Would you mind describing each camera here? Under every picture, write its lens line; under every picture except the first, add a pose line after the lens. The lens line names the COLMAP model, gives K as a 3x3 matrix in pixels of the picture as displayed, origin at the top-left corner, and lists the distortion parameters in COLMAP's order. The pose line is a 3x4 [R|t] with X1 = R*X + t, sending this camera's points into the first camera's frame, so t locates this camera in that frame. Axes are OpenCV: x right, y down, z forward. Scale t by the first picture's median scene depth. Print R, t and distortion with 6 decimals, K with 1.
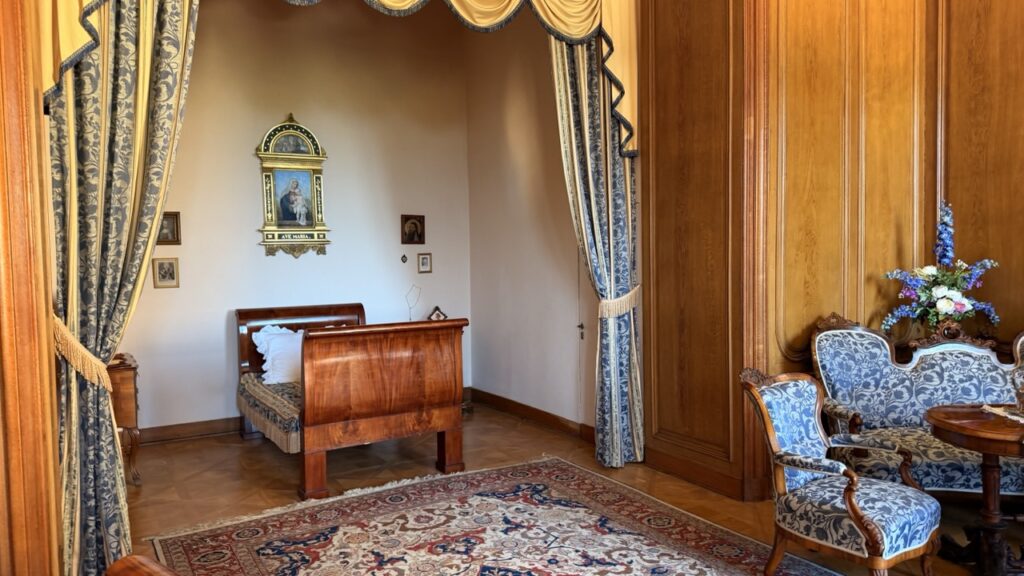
lens RADIAL K [[723.5, 0, 515.1], [0, 723.5, 292.7], [0, 0, 1]] dist [0.007154, -0.038178]
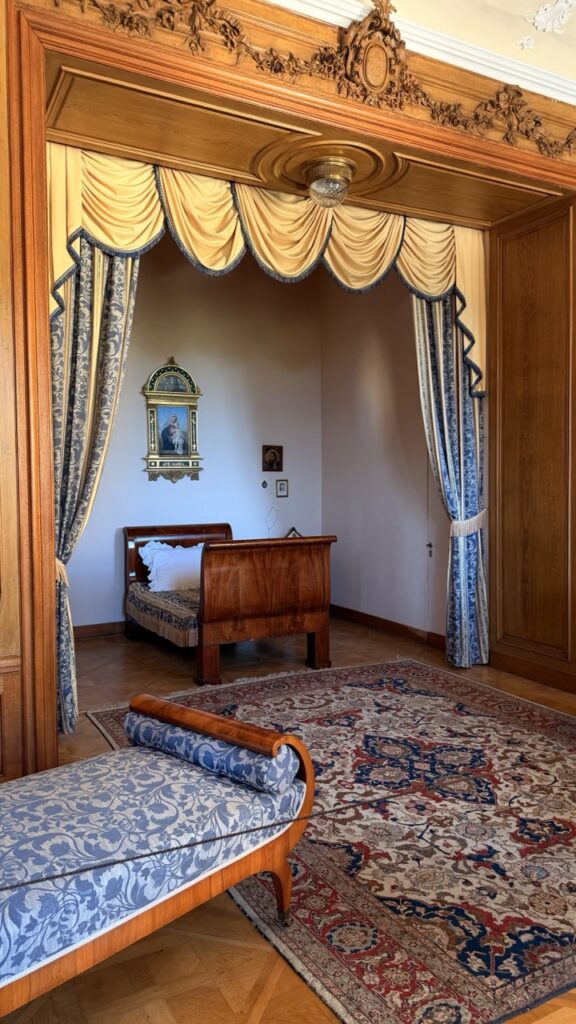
lens RADIAL K [[723.5, 0, 282.5], [0, 723.5, 509.1], [0, 0, 1]] dist [0.007154, -0.038178]
pose [[0.998135, 0.011195, -0.060003, -0.087391], [-0.012197, 0.999792, -0.016346, 0.013842], [0.059807, 0.017047, 0.998064, -0.176168]]
